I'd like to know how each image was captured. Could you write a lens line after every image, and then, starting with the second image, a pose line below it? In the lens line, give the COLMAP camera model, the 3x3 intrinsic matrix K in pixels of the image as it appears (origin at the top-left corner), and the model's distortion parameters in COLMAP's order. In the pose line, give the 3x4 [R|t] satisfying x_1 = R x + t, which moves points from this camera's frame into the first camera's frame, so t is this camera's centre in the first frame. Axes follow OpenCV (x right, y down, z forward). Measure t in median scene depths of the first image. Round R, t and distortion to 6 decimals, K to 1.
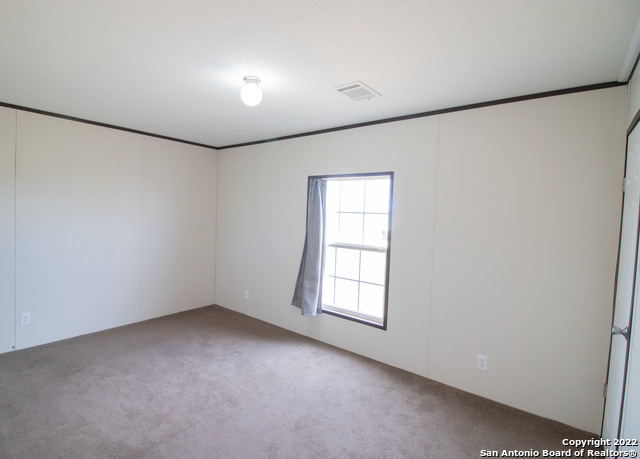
lens RADIAL K [[310.7, 0, 320.0], [0, 310.7, 229.5], [0, 0, 1]] dist [-0.002284, -0.000869]
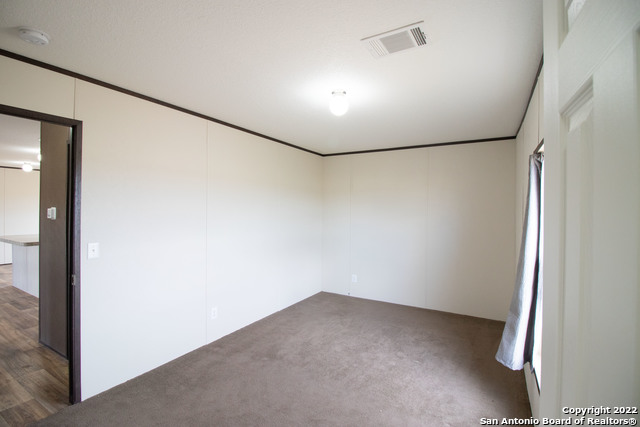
lens RADIAL K [[293.6, 0, 320.0], [0, 293.6, 213.5], [0, 0, 1]] dist [-0.002122, -0.009355]
pose [[0.168398, -0.020790, -0.985500, 0.684548], [-0.061519, 0.997607, -0.031557, 0.001969], [0.983798, 0.065941, 0.166716, 0.645658]]
